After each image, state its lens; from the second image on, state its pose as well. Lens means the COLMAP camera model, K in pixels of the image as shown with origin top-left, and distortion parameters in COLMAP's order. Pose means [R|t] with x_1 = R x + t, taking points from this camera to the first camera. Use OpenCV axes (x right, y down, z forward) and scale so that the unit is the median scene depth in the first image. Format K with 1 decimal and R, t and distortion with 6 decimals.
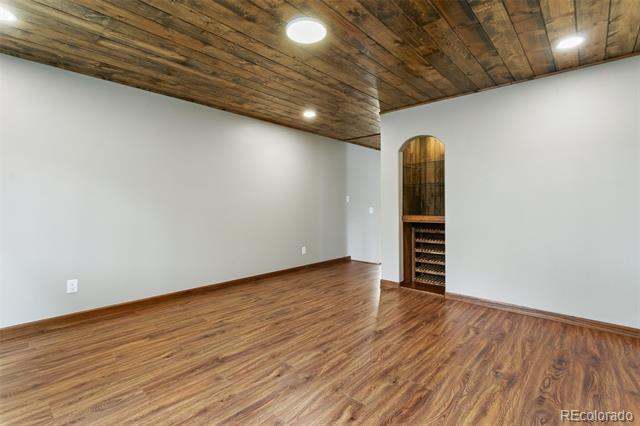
lens RADIAL K [[302.6, 0, 314.5], [0, 302.6, 205.7], [0, 0, 1]] dist [-0.000029, 0.000870]
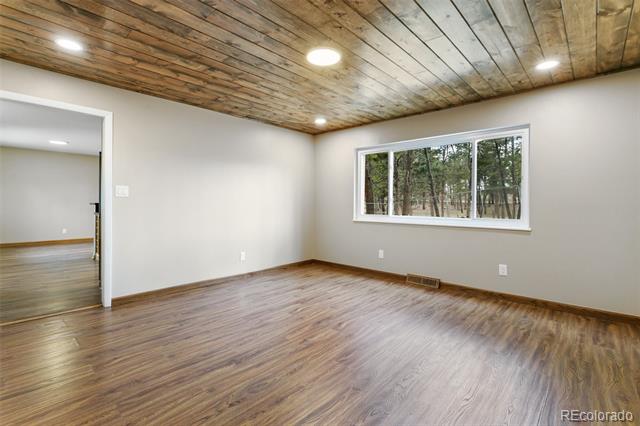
lens RADIAL K [[303.2, 0, 313.3], [0, 303.2, 200.7], [0, 0, 1]] dist [-0.000044, 0.000189]
pose [[-0.999852, -0.009312, 0.014443, -0.005989], [-0.009463, 0.999901, -0.010443, -0.001615], [-0.014344, -0.010578, -0.999841, 2.023540]]
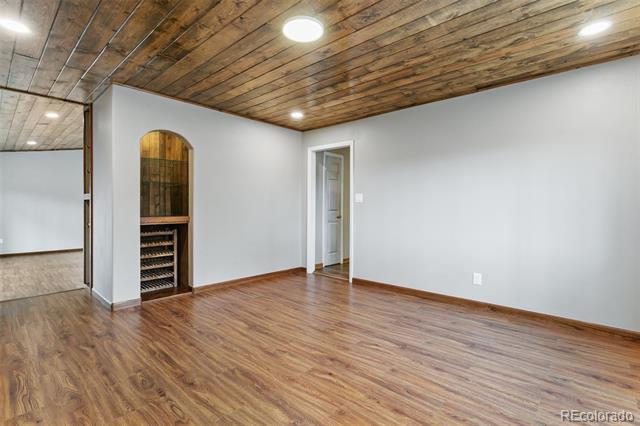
lens RADIAL K [[302.6, 0, 314.5], [0, 302.6, 205.7], [0, 0, 1]] dist [-0.000029, 0.000870]
pose [[0.007123, -0.001371, 0.999974, -0.946821], [-0.003880, 0.999991, 0.001399, -0.006902], [-0.999967, -0.003889, 0.007118, 0.870855]]
